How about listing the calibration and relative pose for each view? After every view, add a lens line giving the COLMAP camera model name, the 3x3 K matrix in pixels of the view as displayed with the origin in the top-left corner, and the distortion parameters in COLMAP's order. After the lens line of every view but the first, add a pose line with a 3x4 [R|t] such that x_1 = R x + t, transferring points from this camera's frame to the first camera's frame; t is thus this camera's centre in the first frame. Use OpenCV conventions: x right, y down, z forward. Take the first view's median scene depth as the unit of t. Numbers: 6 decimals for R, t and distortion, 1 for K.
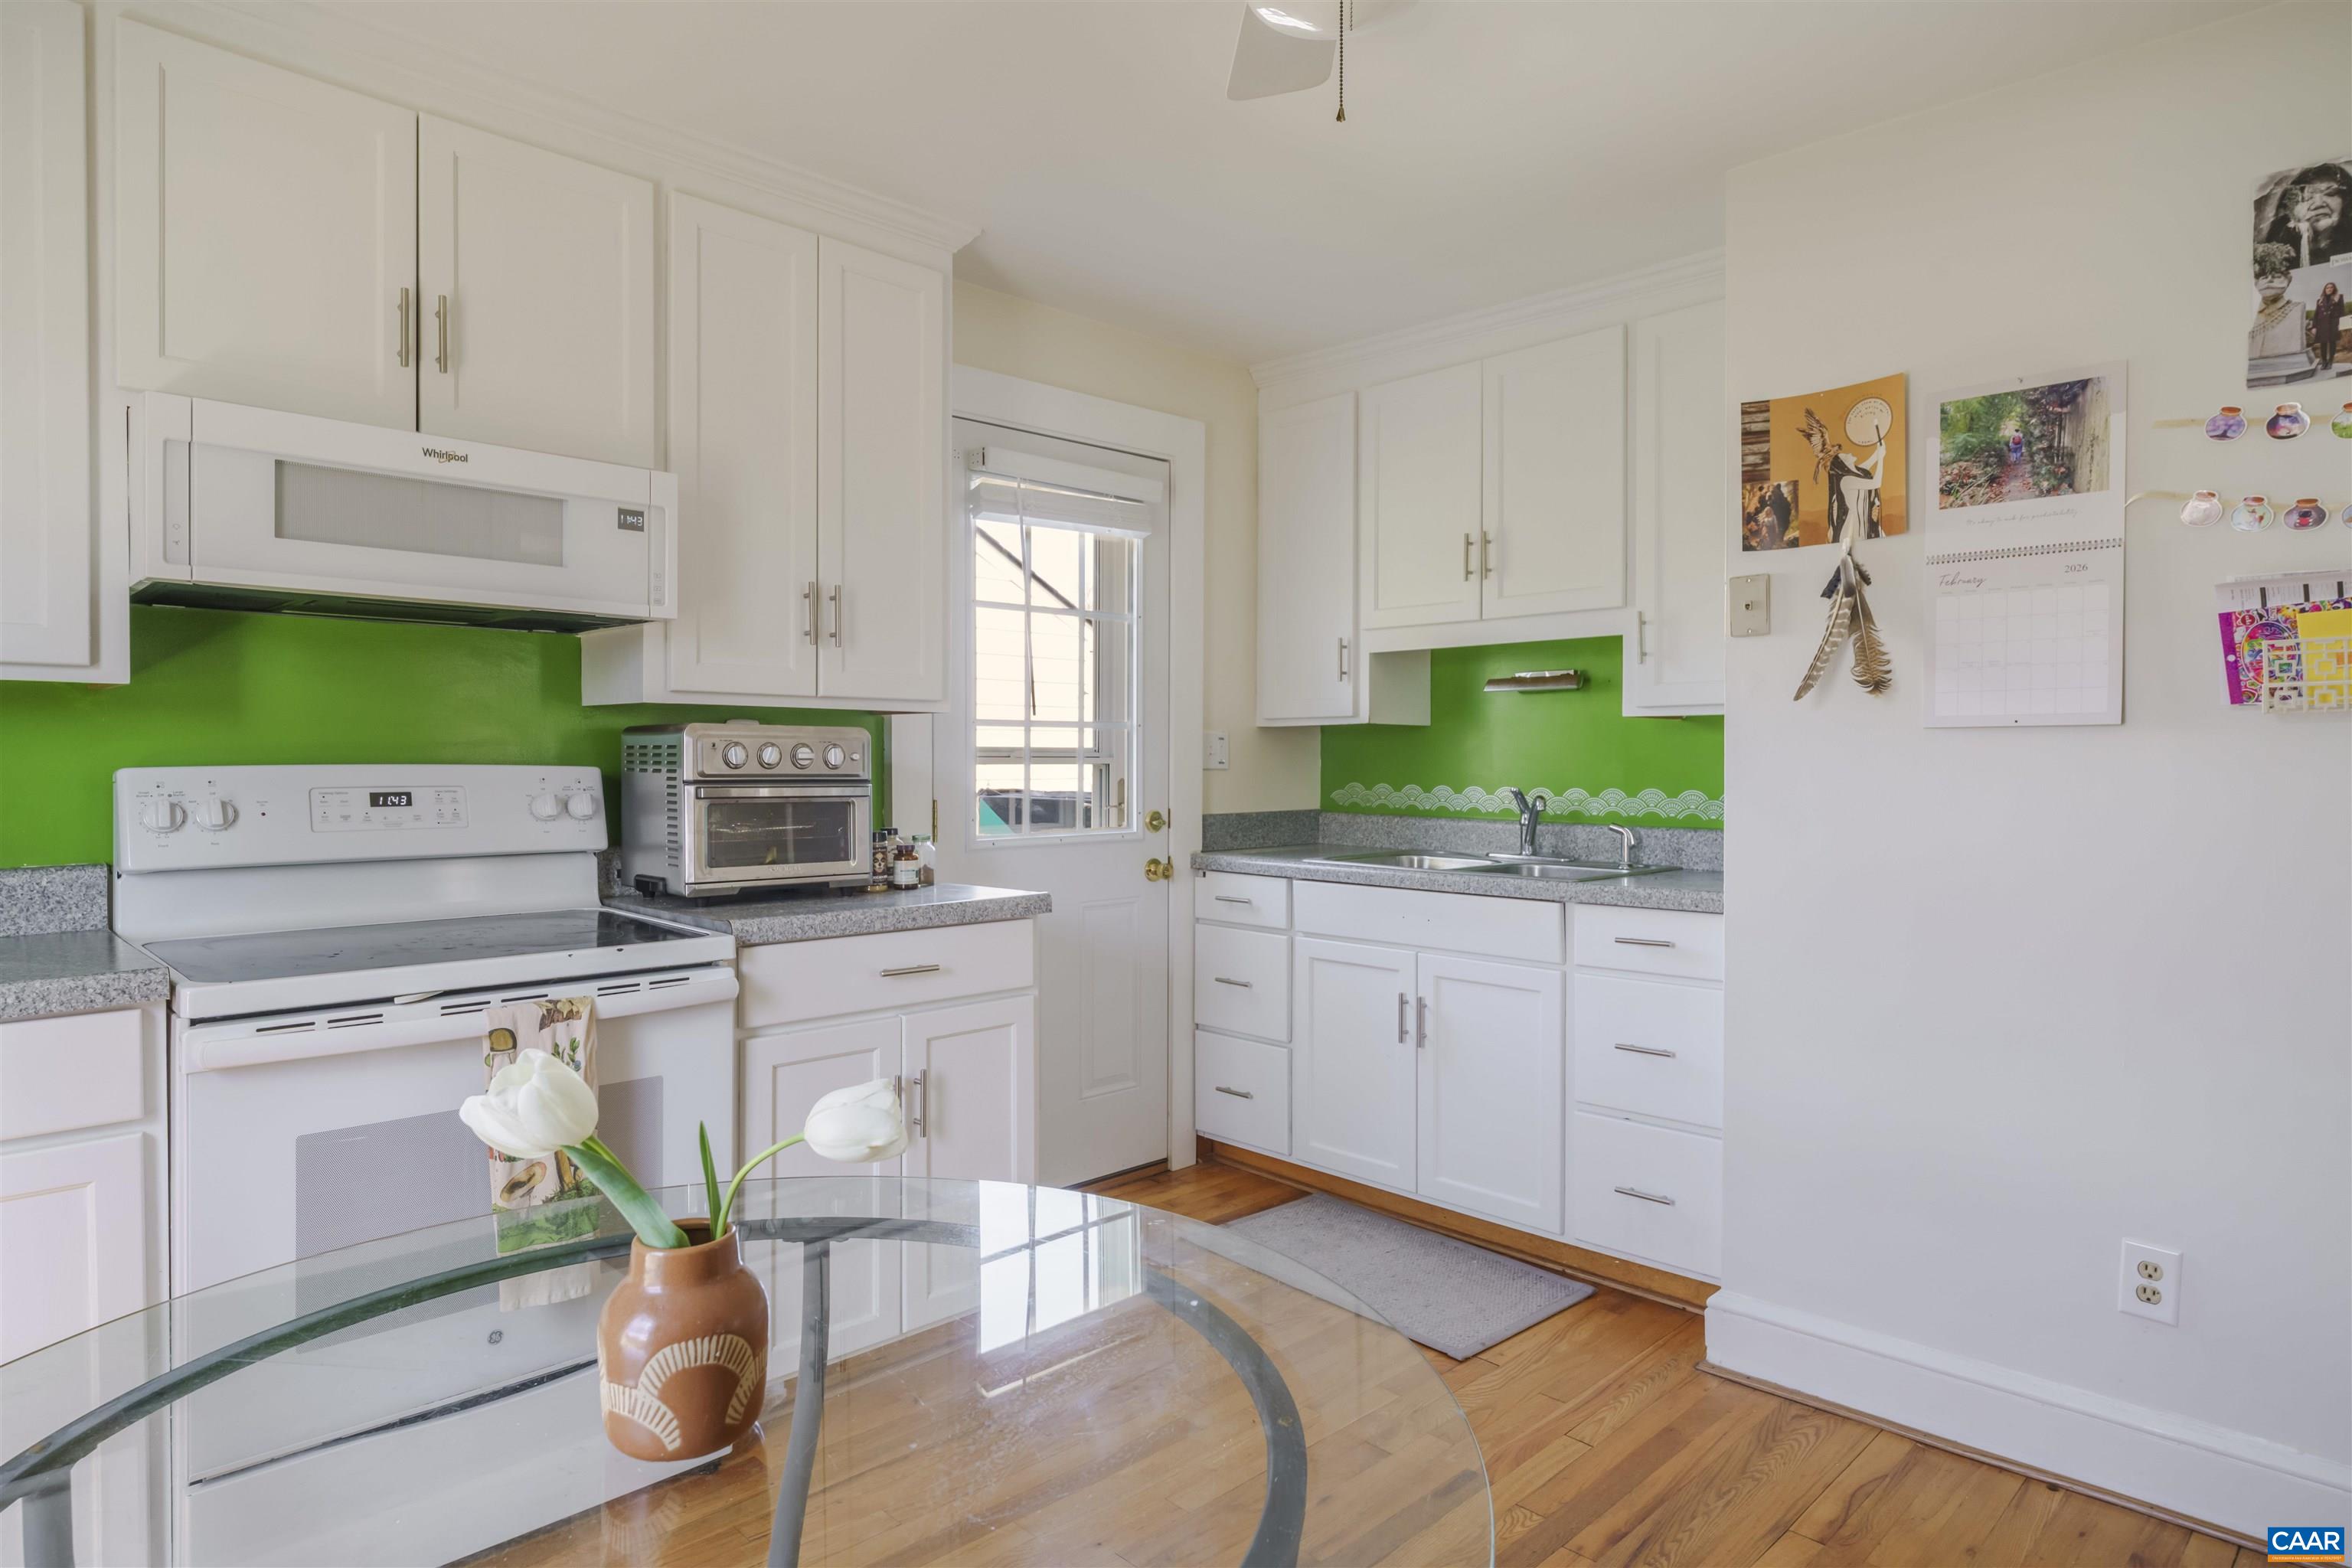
lens RADIAL K [[1330.7, 0, 1191.8], [0, 1330.7, 784.2], [0, 0, 1]] dist [-0.001387, -0.000696]
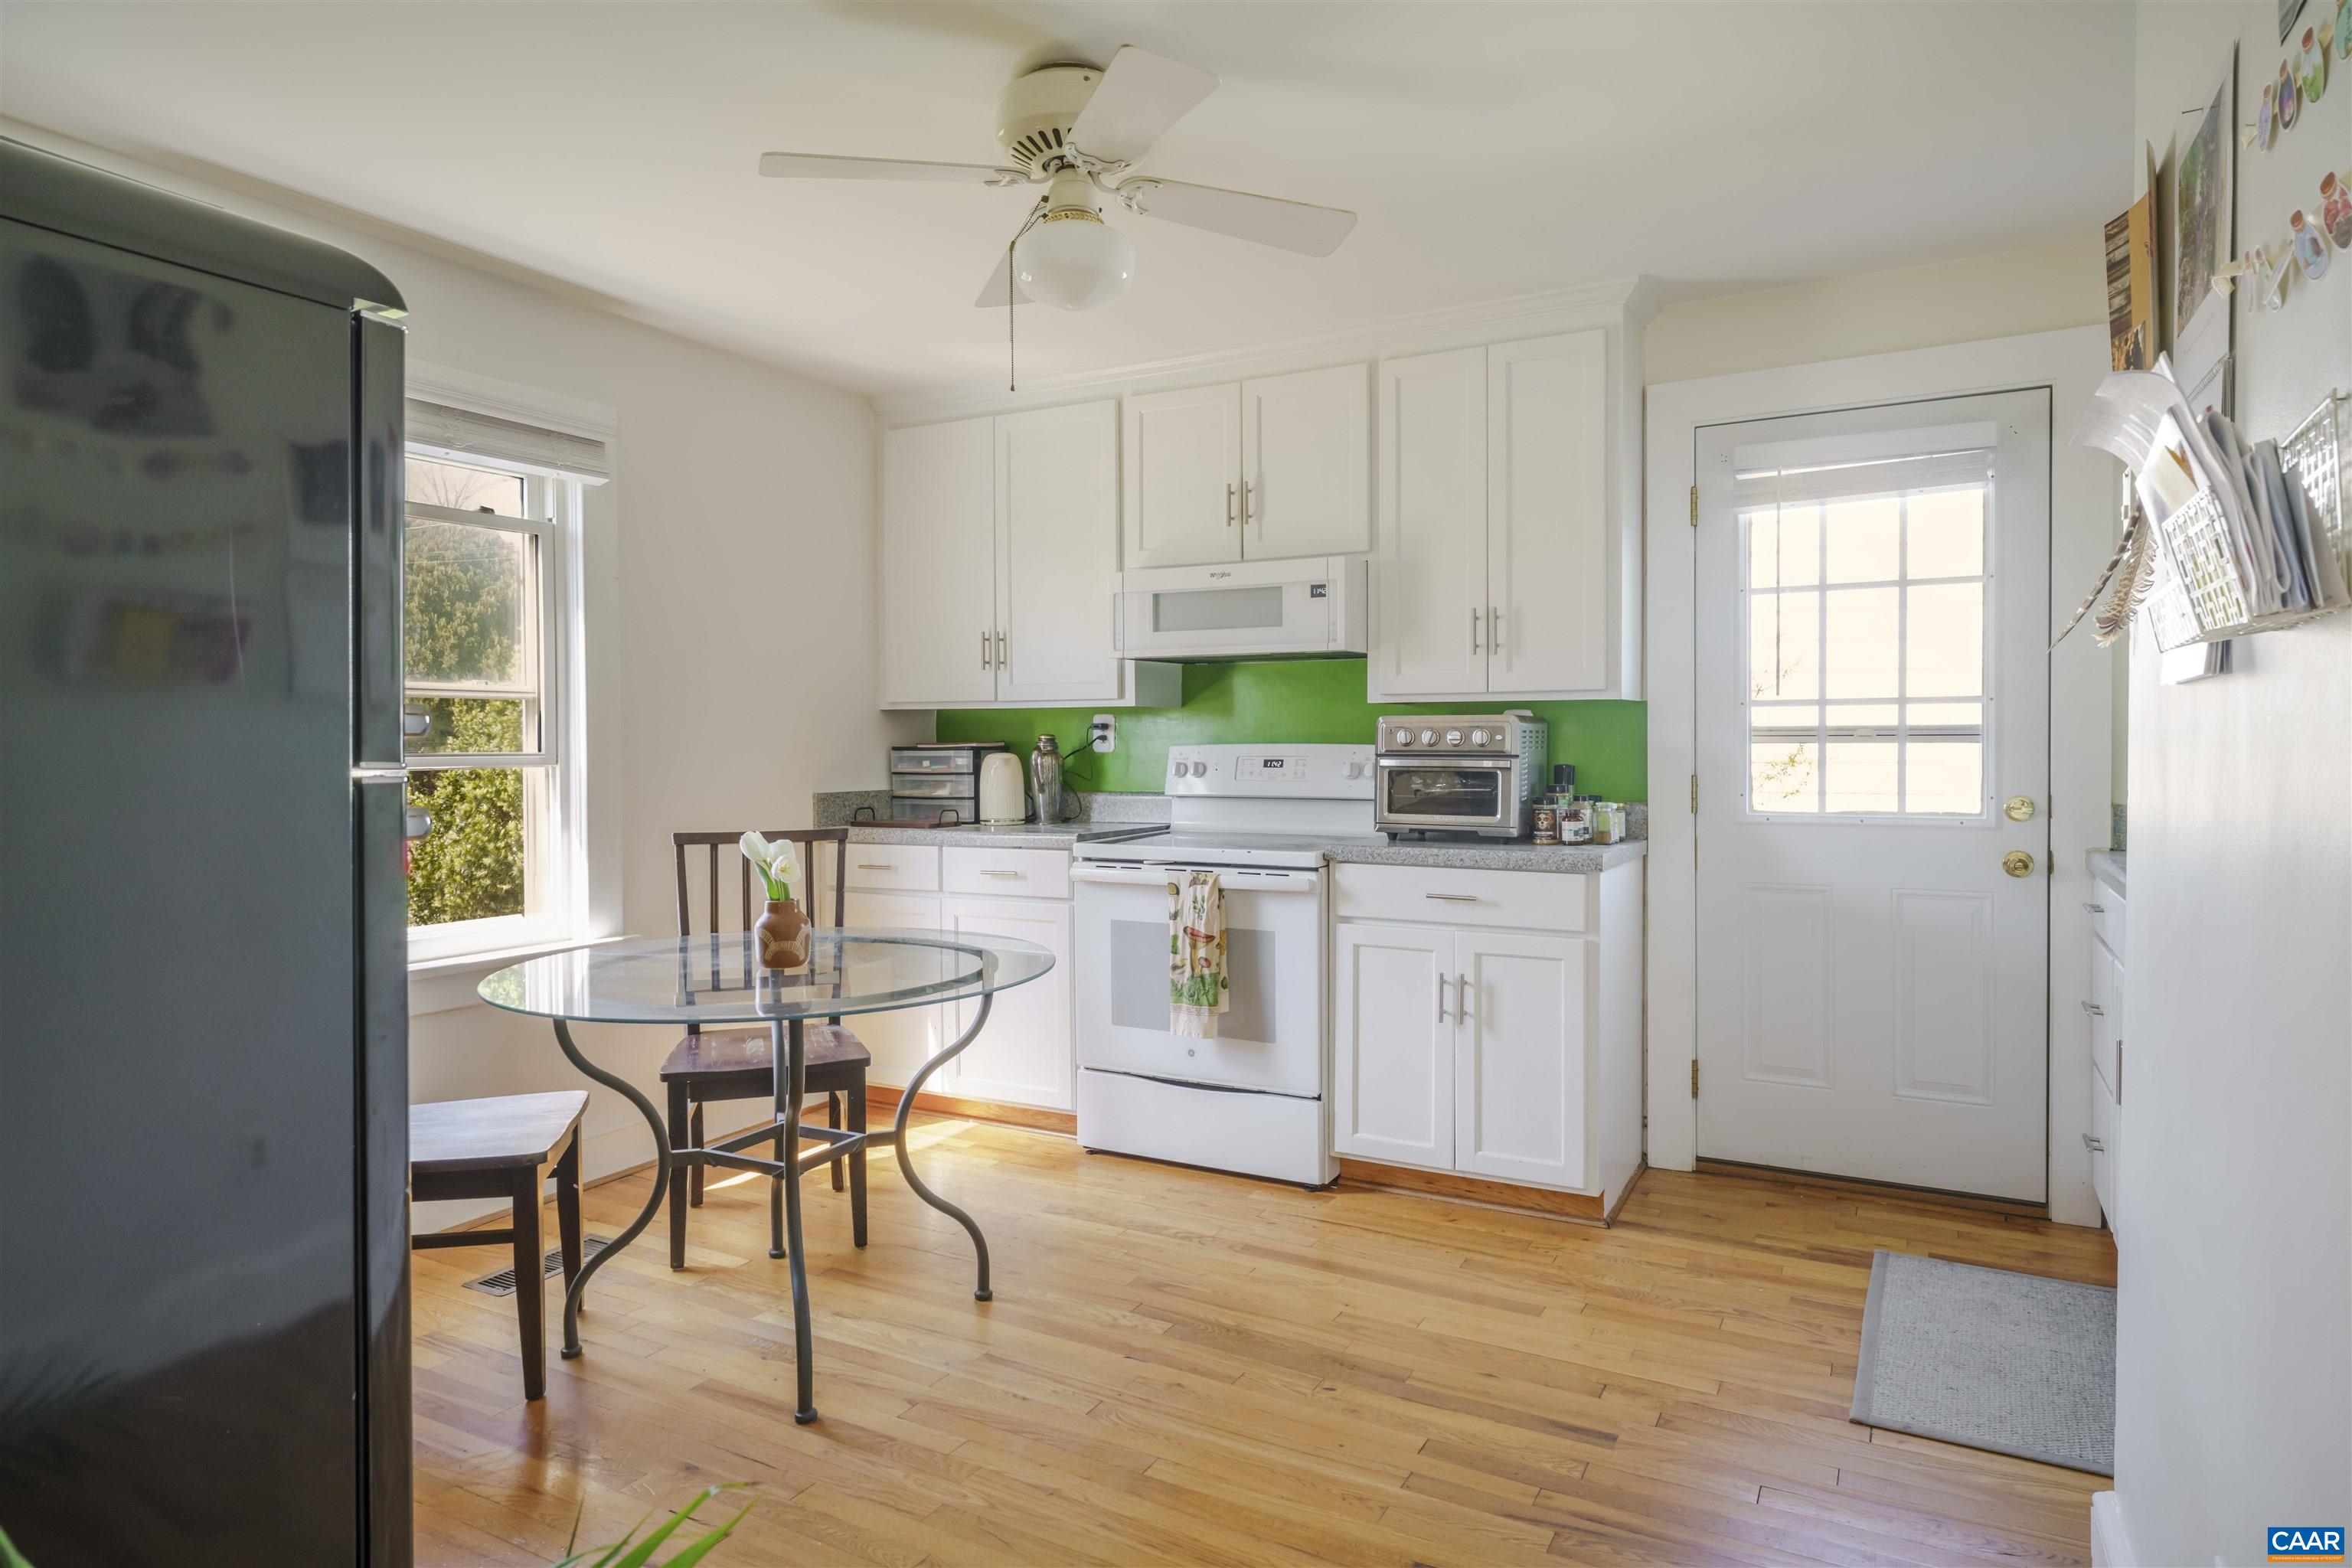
lens RADIAL K [[1330.7, 0, 1200.3], [0, 1330.7, 770.1], [0, 0, 1]] dist [-0.001387, -0.000696]
pose [[0.301238, 0.017567, -0.953387, 0.988353], [-0.012782, 0.999815, 0.014384, -0.003623], [0.953463, 0.007853, 0.301407, 0.352288]]
